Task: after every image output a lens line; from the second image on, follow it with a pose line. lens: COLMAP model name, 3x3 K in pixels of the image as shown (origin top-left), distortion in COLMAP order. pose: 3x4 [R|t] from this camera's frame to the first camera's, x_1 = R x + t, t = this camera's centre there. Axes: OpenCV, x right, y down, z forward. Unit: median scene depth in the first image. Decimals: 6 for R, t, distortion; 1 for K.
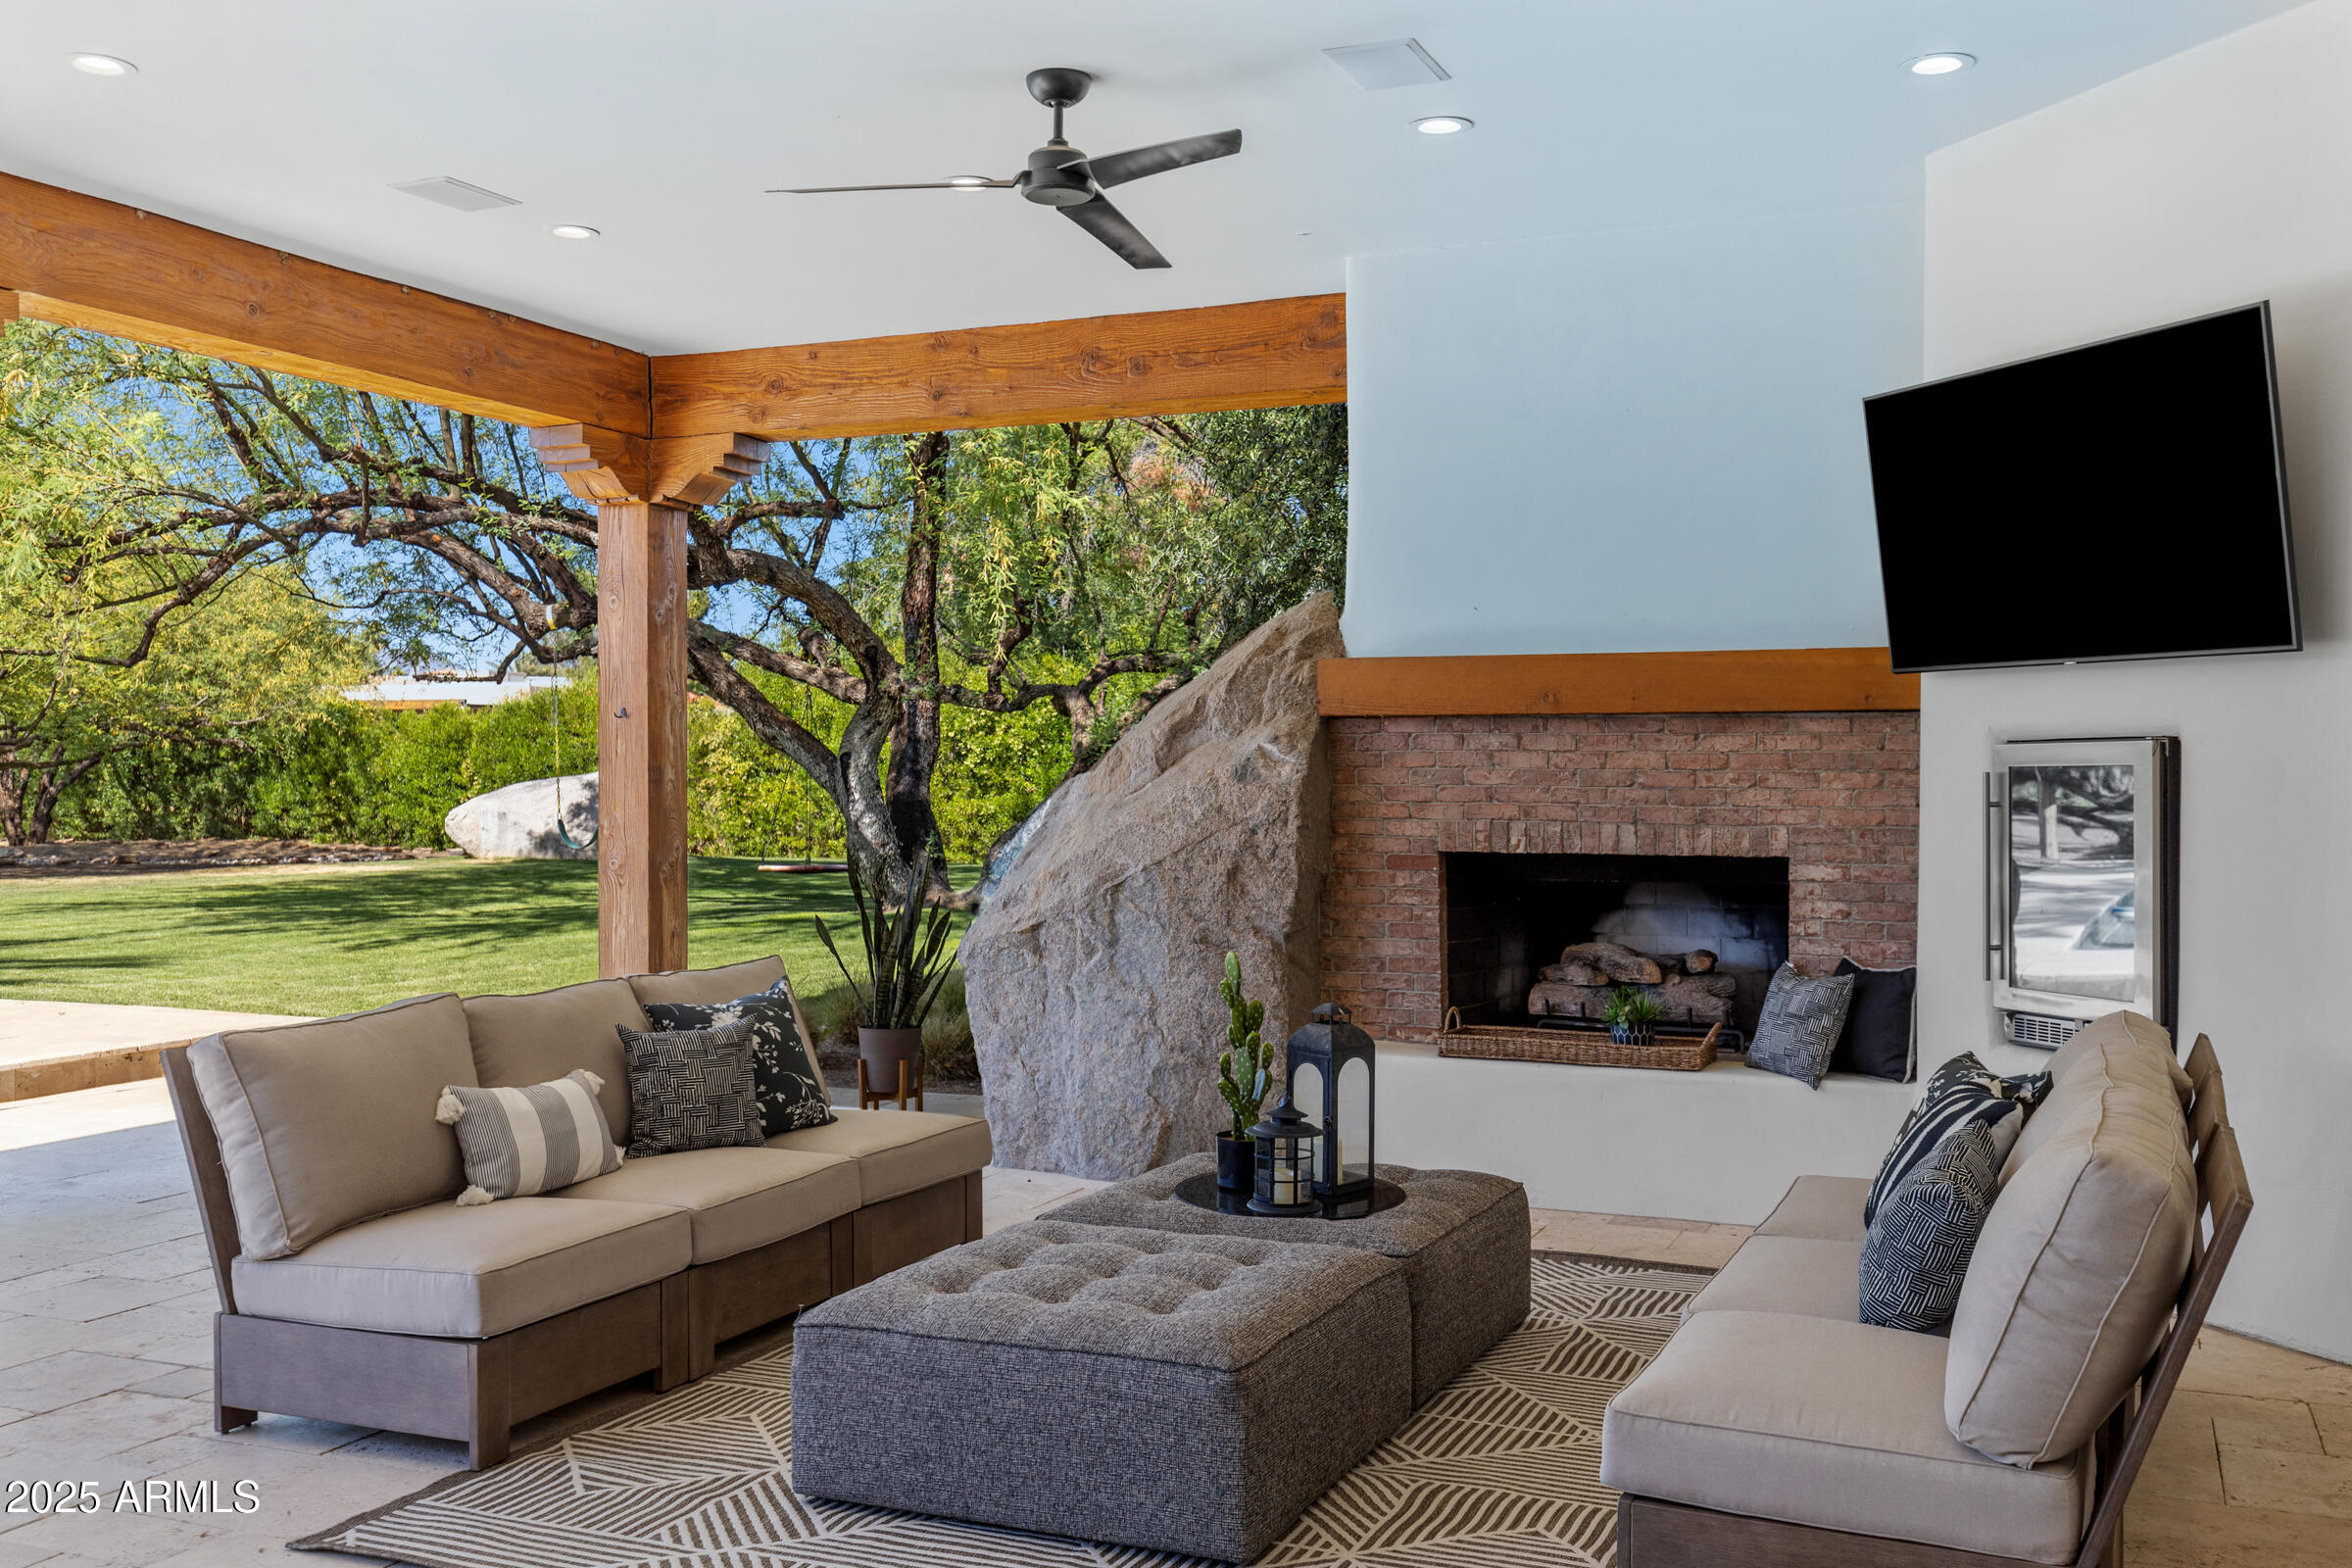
lens RADIAL K [[2157.9, 0, 1187.6], [0, 2157.9, 786.6], [0, 0, 1]] dist [0.041767, 0.000000]
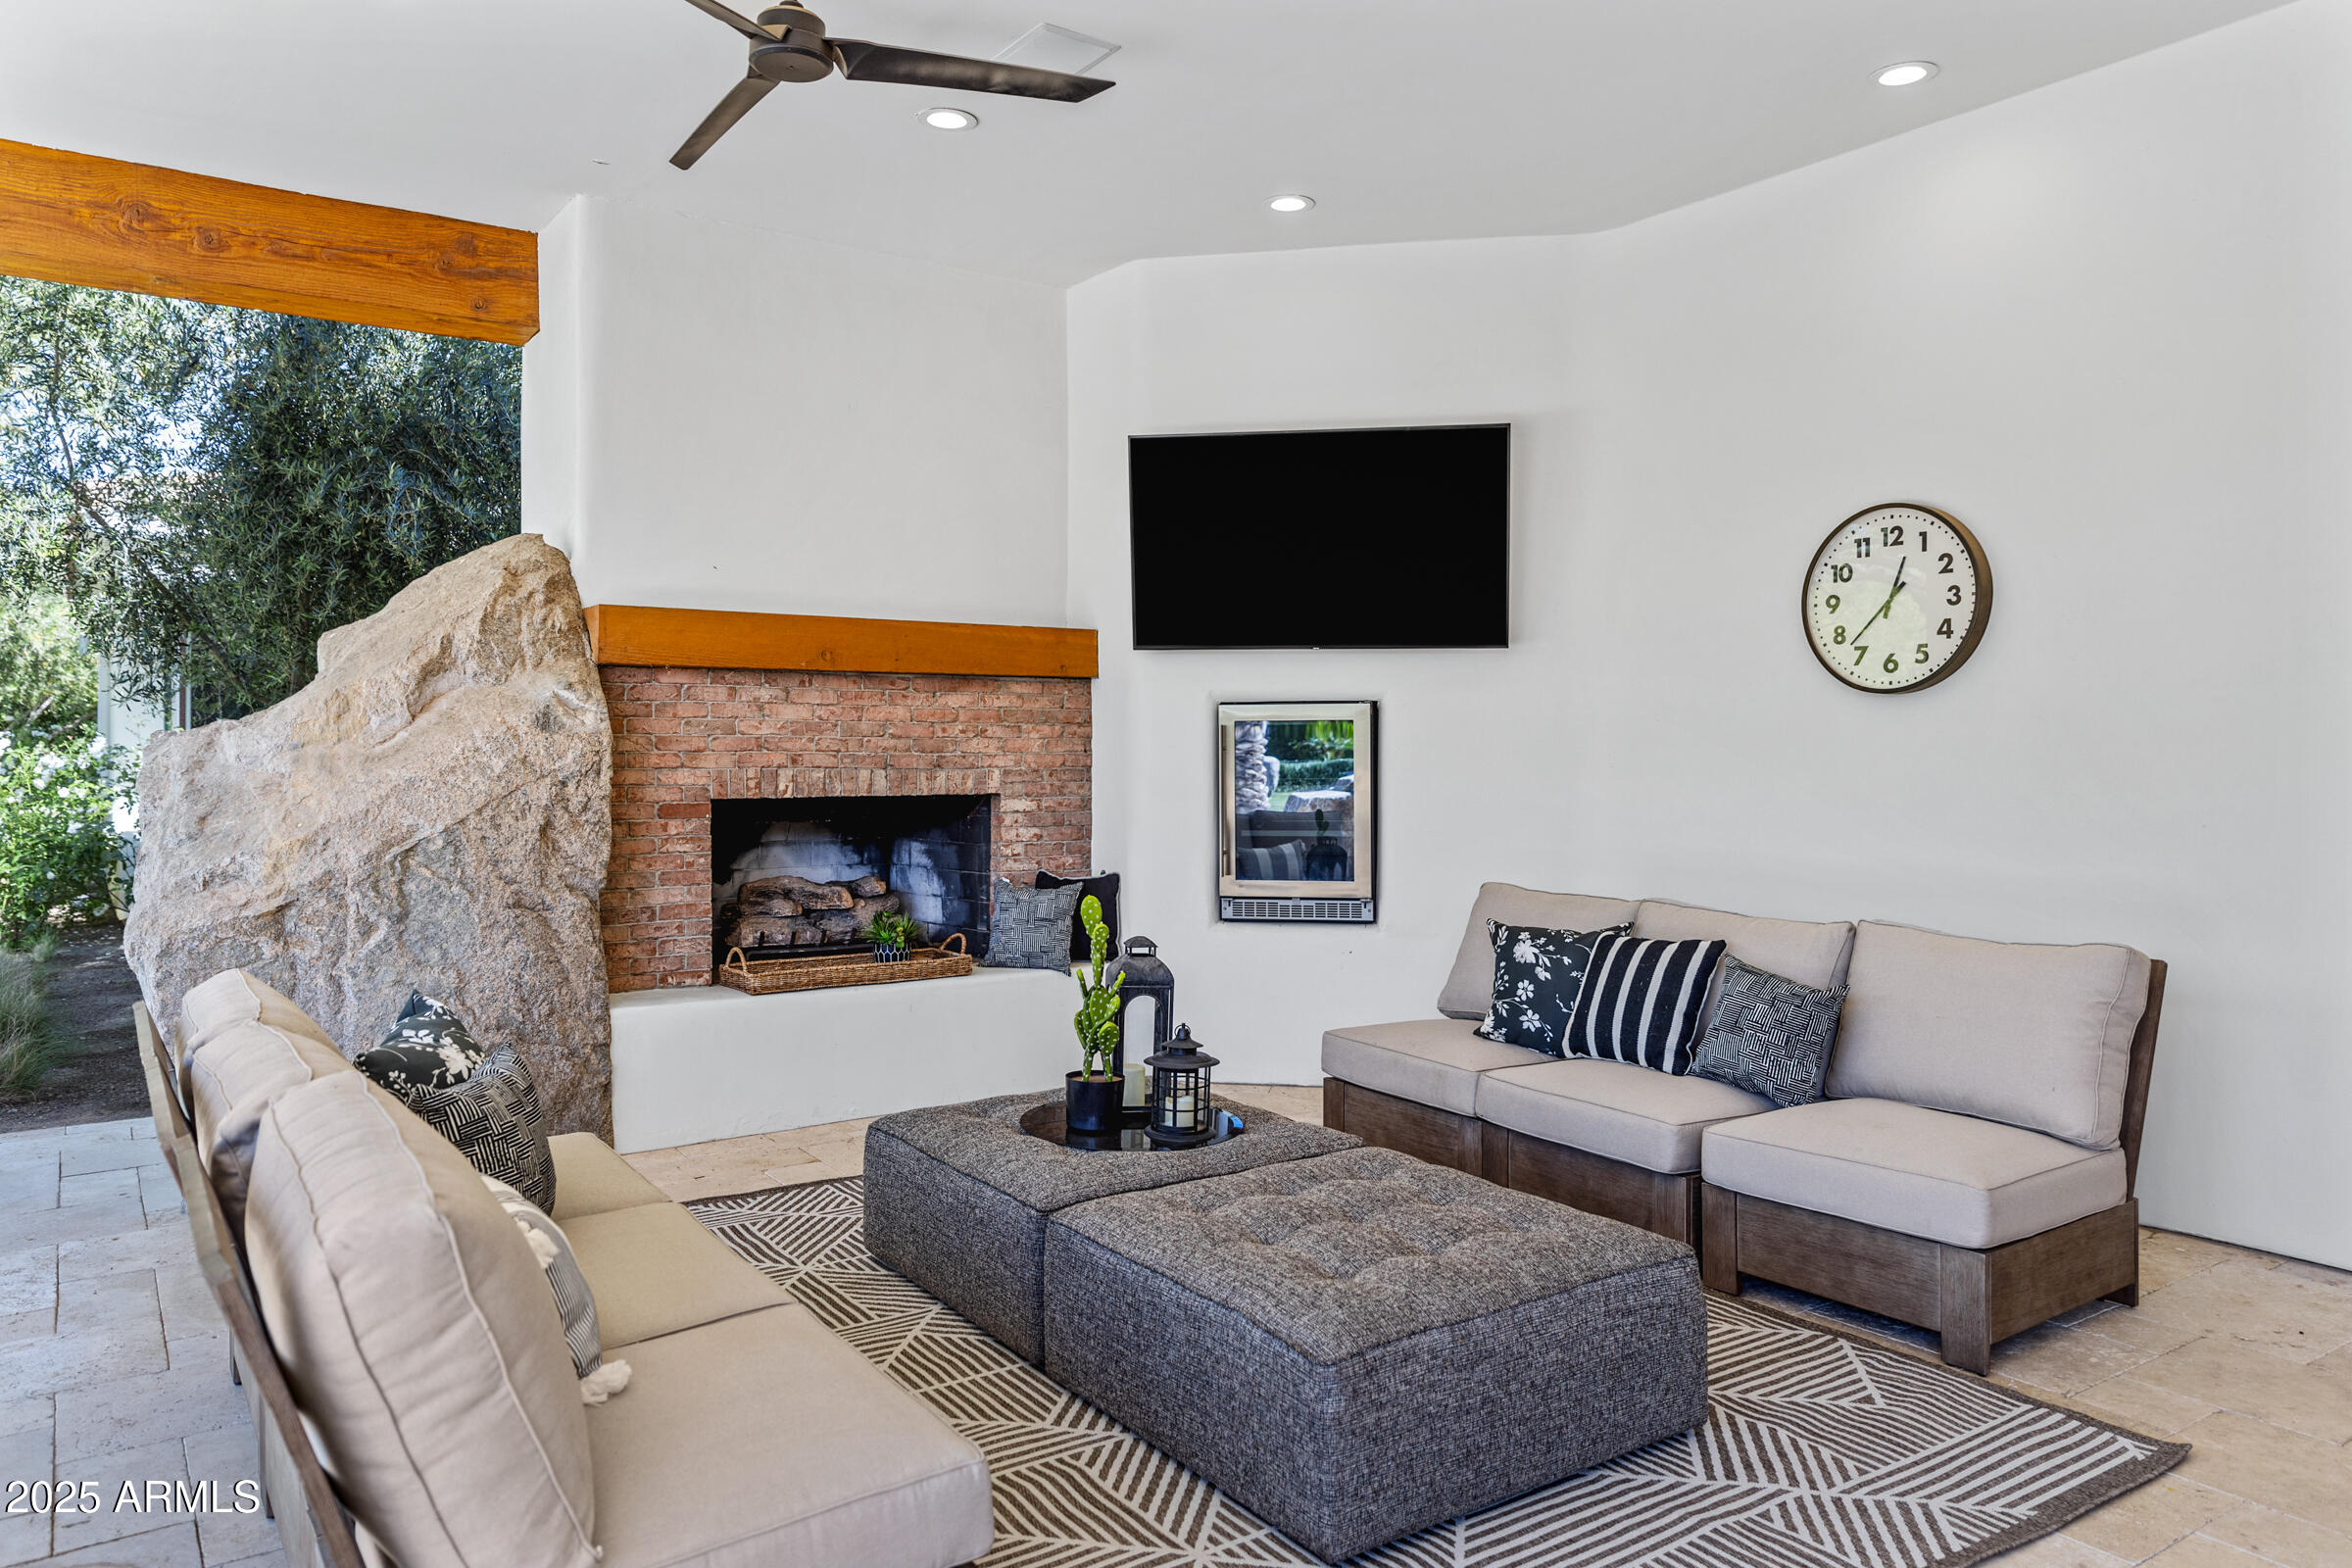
lens RADIAL K [[1581.2, 0, 1184.2], [0, 1581.2, 762.0], [0, 0, 1]] dist [0.016659, -0.004179]
pose [[0.533194, -0.010559, 0.845927, -0.407431], [0.004598, 0.999944, 0.009584, 0.006090], [-0.845981, -0.001221, 0.533212, 0.405304]]
